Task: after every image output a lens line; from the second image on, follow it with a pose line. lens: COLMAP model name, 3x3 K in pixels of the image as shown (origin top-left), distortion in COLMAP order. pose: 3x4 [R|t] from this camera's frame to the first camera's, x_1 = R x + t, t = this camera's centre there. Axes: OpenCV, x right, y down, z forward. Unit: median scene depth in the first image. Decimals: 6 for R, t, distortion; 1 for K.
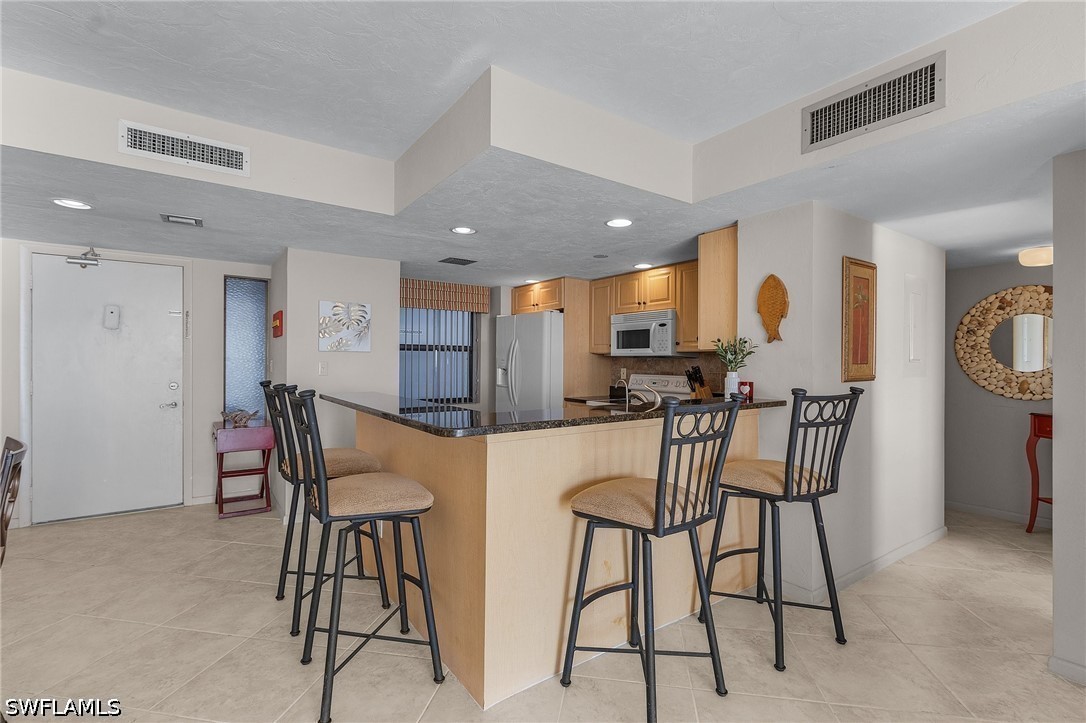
lens RADIAL K [[489.4, 0, 543.0], [0, 489.4, 361.5], [0, 0, 1]] dist [-0.000968, -0.000167]
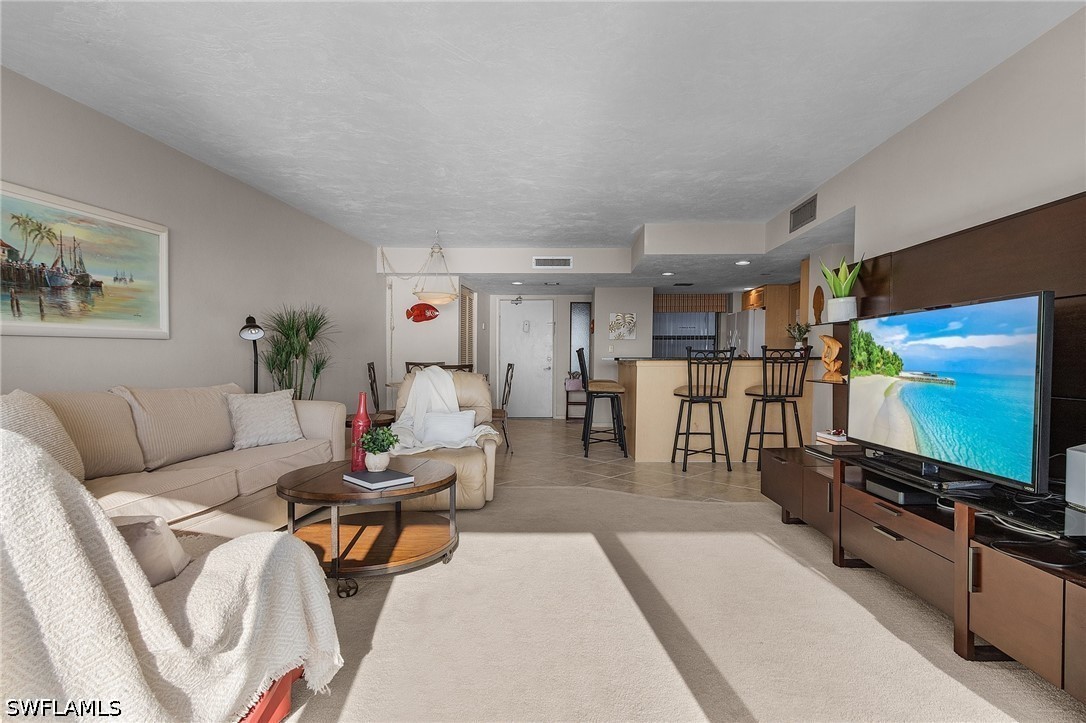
lens RADIAL K [[518.7, 0, 543.0], [0, 518.7, 361.5], [0, 0, 1]] dist [-0.000710, -0.000355]
pose [[0.789260, -0.002155, -0.614056, 0.560096], [0.002087, 0.999997, -0.000827, 0.062879], [0.614056, -0.000629, 0.789262, -0.733179]]
